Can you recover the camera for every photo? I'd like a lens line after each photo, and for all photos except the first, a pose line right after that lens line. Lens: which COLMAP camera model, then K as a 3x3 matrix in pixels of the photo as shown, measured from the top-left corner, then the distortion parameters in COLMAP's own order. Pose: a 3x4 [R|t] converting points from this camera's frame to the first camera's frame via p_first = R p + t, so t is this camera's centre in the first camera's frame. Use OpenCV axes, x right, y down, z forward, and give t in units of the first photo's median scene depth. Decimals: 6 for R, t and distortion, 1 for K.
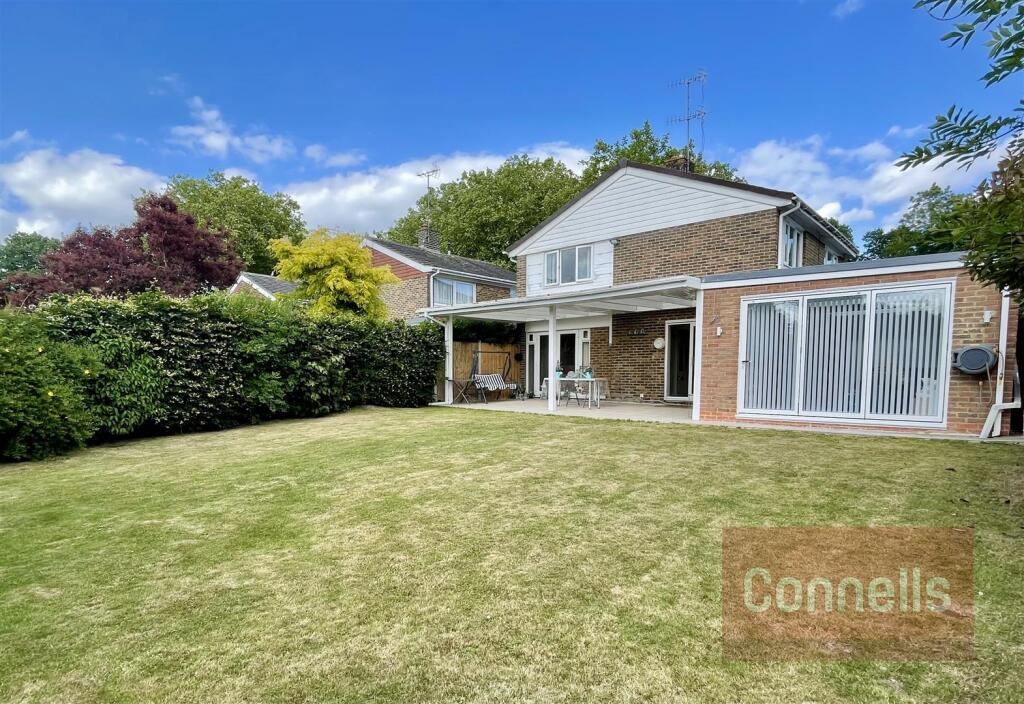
lens RADIAL K [[526.5, 0, 489.4], [0, 526.5, 410.1], [0, 0, 1]] dist [-0.021791, -0.000594]
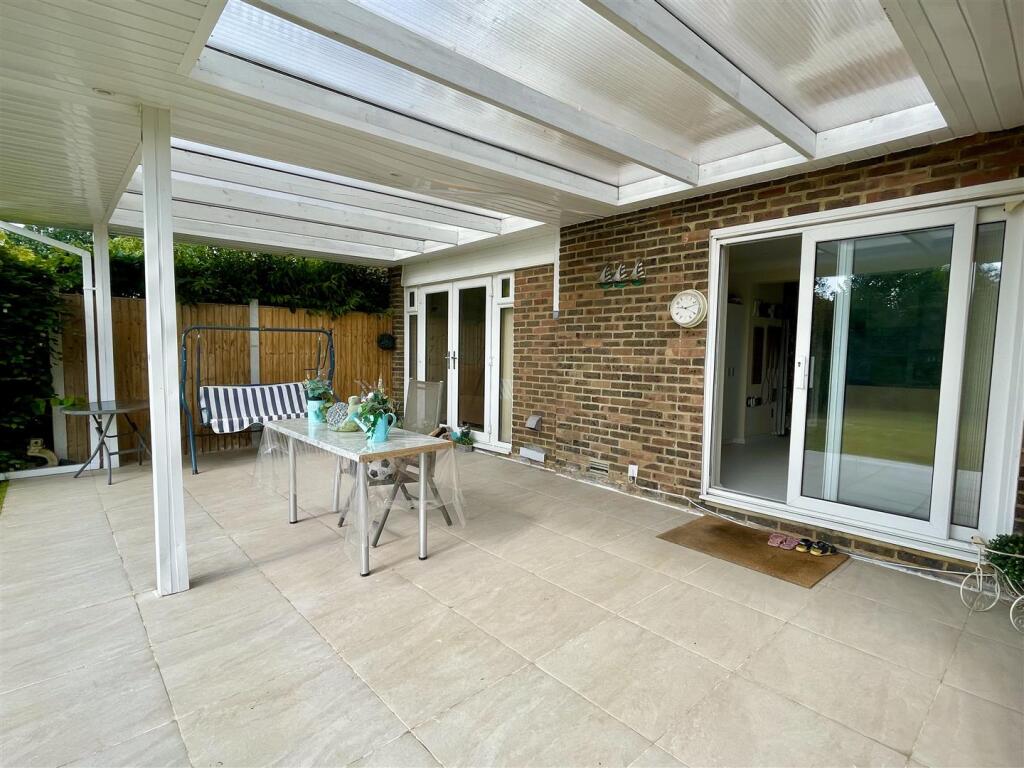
lens RADIAL K [[508.2, 0, 511.8], [0, 508.2, 382.8], [0, 0, 1]] dist [0.004786, -0.000221]
pose [[0.994178, 0.027439, -0.104197, 0.238803], [-0.028405, 0.999566, -0.007796, -0.074568], [0.103938, 0.010710, 0.994526, 0.657796]]
